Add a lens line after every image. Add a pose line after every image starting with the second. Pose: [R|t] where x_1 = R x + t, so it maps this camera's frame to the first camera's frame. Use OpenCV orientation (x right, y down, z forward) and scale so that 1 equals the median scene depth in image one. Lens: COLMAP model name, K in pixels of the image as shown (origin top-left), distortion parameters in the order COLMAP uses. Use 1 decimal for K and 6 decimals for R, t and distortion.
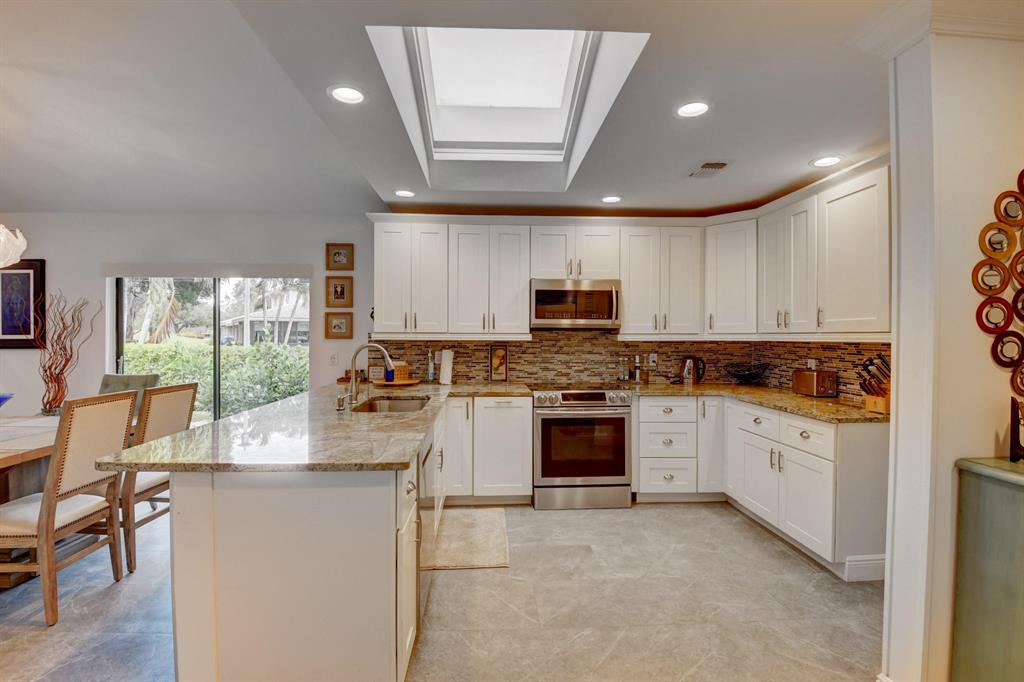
lens RADIAL K [[452.8, 0, 504.6], [0, 452.8, 336.4], [0, 0, 1]] dist [0.004668, -0.018314]
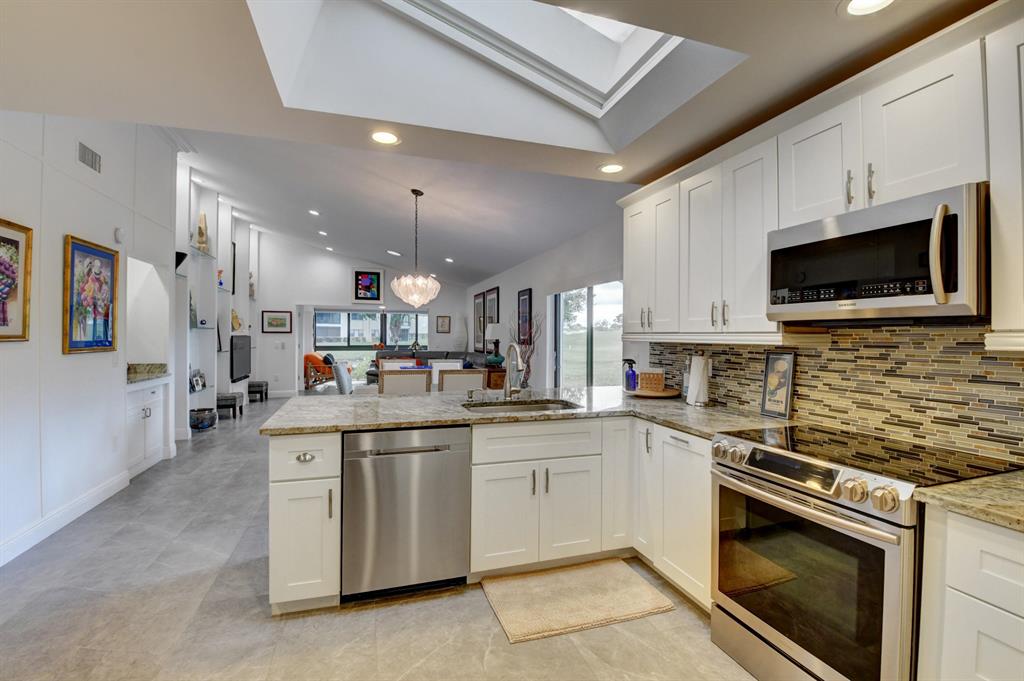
lens RADIAL K [[452.8, 0, 505.9], [0, 452.8, 337.3], [0, 0, 1]] dist [0.004668, -0.018314]
pose [[0.256558, 0.001029, -0.966528, 0.505470], [-0.011832, 0.999928, -0.002076, 0.004919], [0.966457, 0.011969, 0.256551, 0.551919]]
